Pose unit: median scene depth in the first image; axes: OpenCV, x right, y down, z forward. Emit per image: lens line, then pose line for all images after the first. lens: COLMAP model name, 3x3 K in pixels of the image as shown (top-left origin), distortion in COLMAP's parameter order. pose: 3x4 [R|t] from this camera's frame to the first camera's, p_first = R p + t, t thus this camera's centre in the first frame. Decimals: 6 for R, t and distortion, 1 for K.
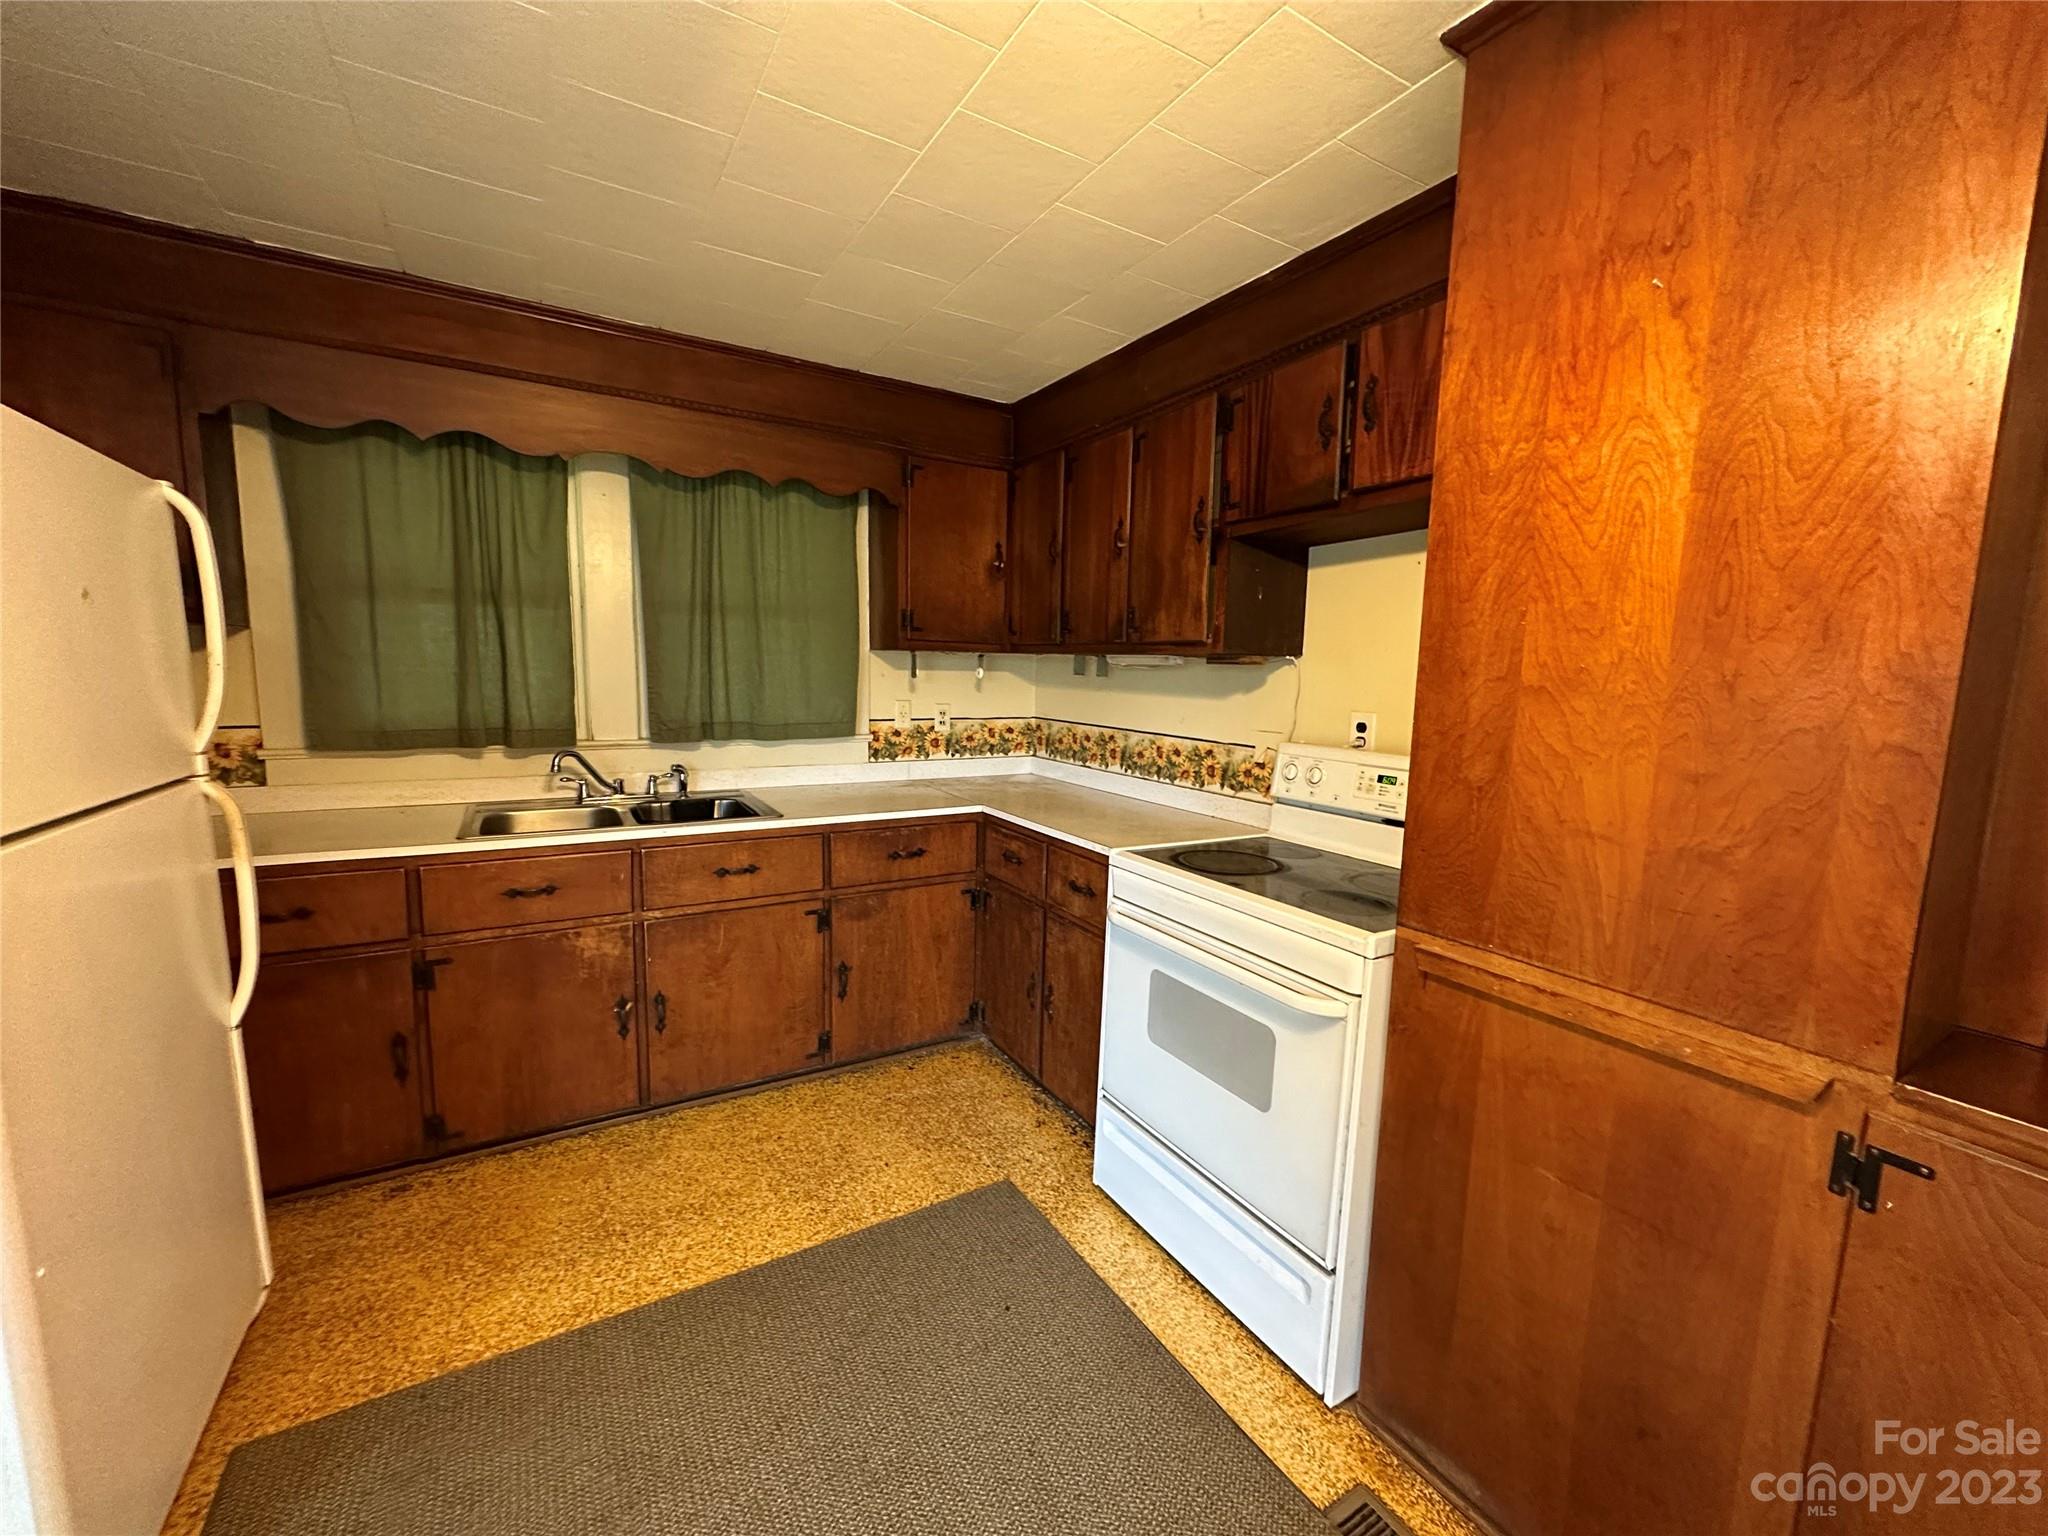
lens RADIAL K [[815.6, 0, 1023.4], [0, 815.6, 768.9], [0, 0, 1]] dist [-0.000719, 0.000101]
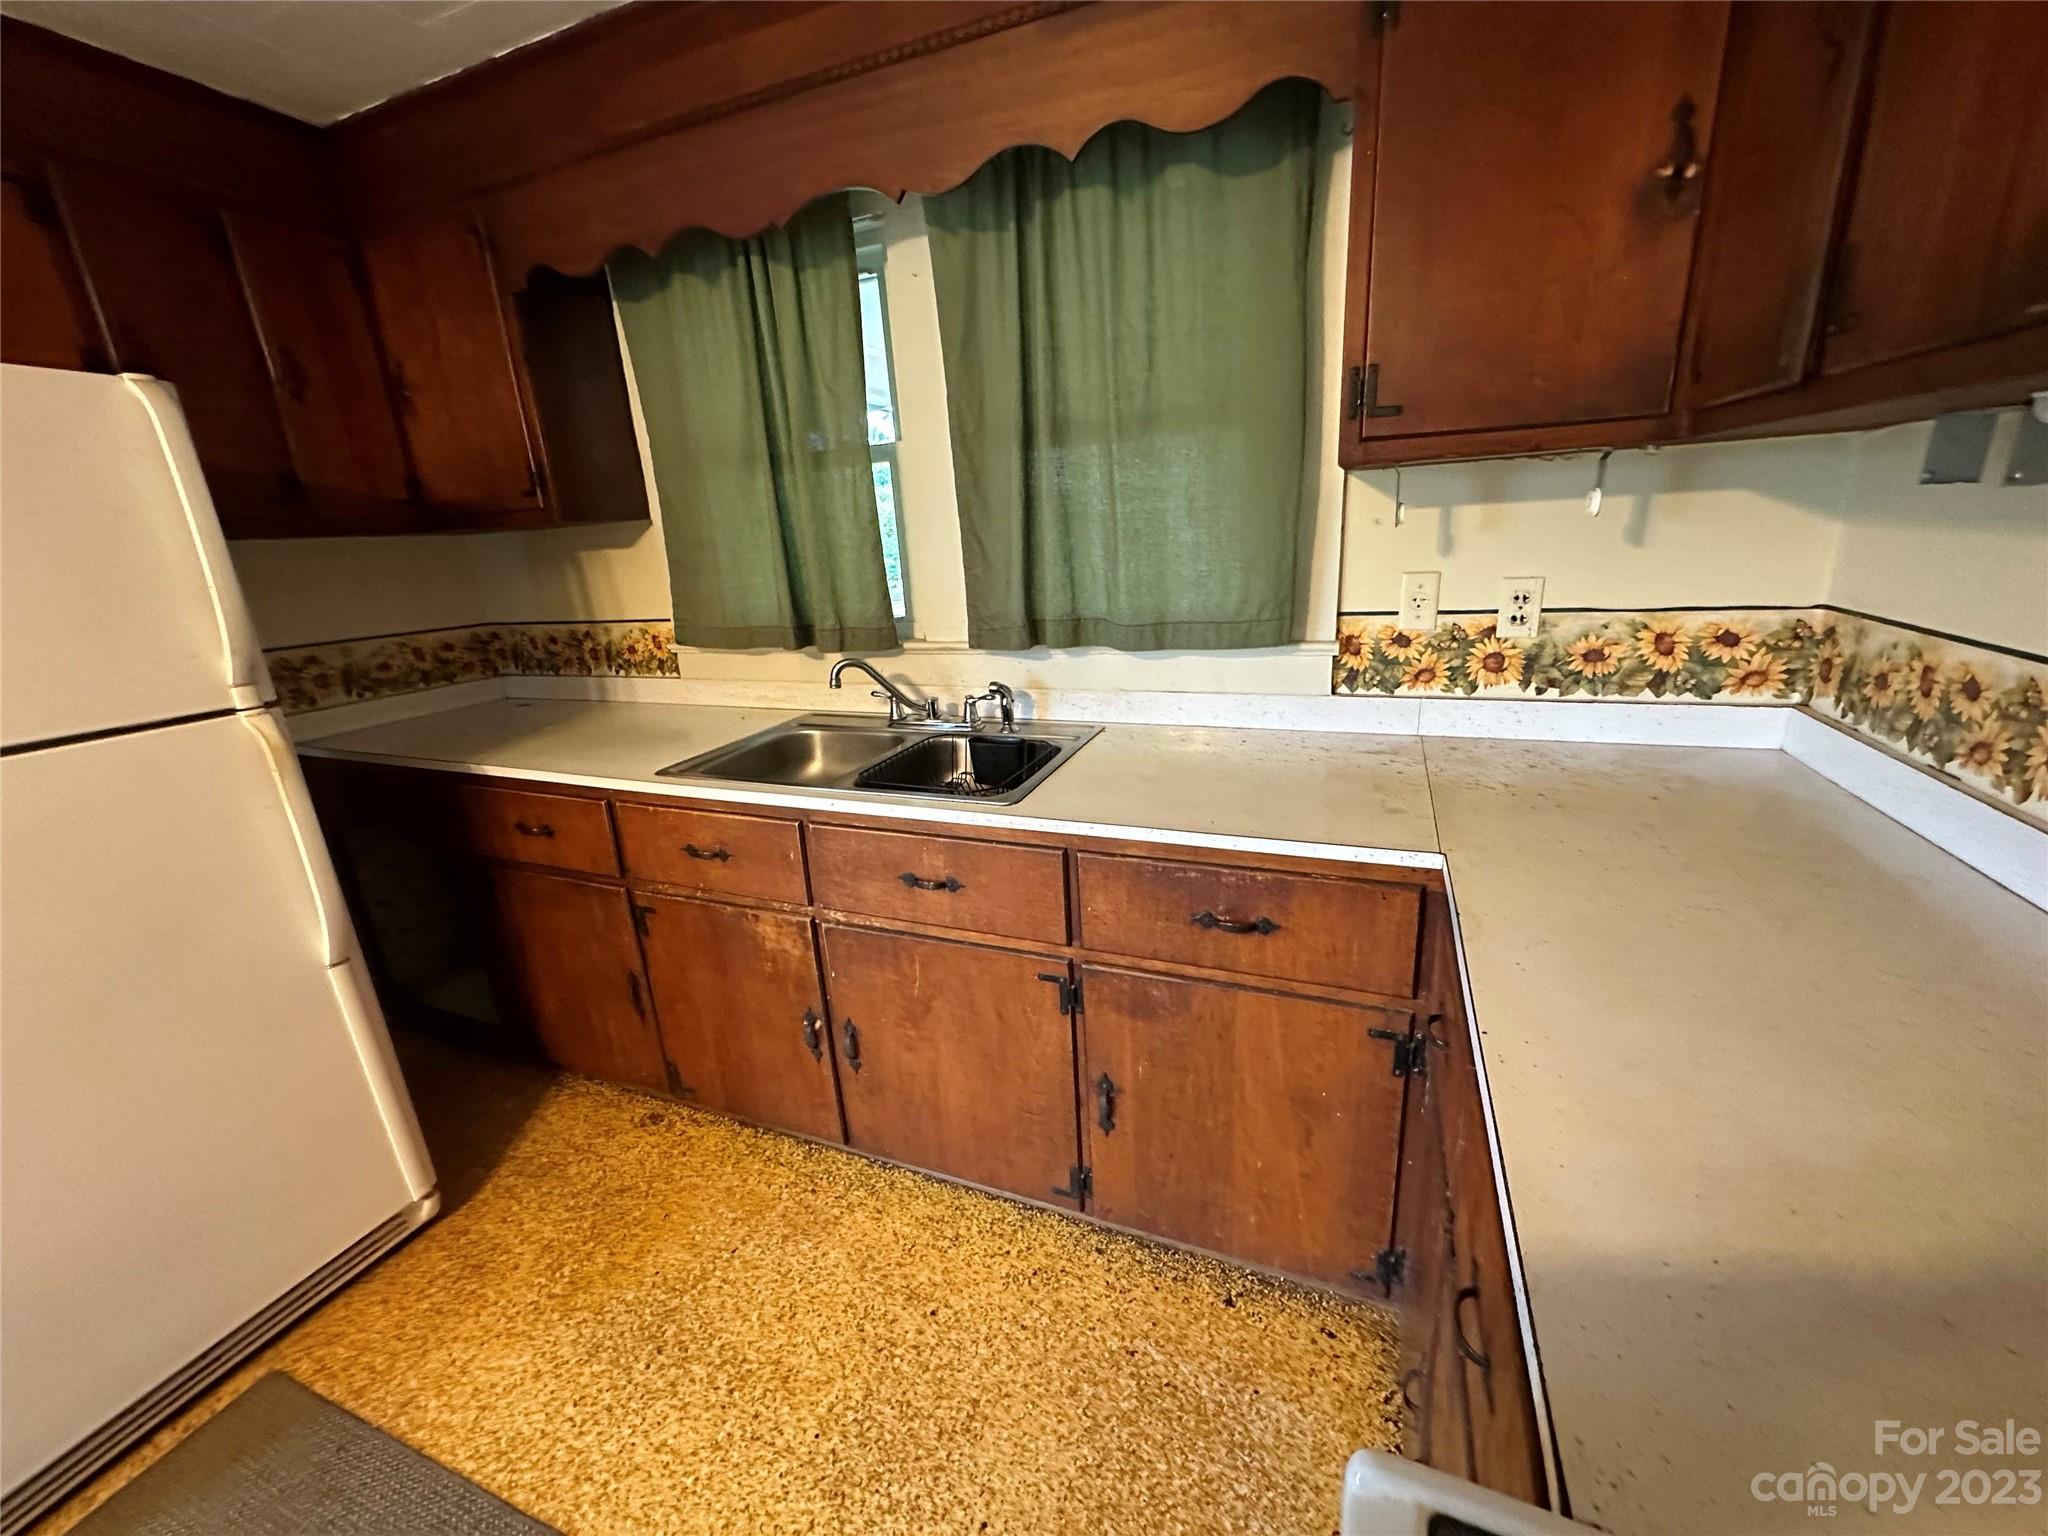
lens RADIAL K [[815.6, 0, 1031.8], [0, 815.6, 767.7], [0, 0, 1]] dist [-0.000719, 0.000101]
pose [[0.597306, 0.177036, -0.782230, 0.139967], [-0.028531, 0.979406, 0.199875, -0.074391], [0.801505, -0.097068, 0.590056, 0.634444]]
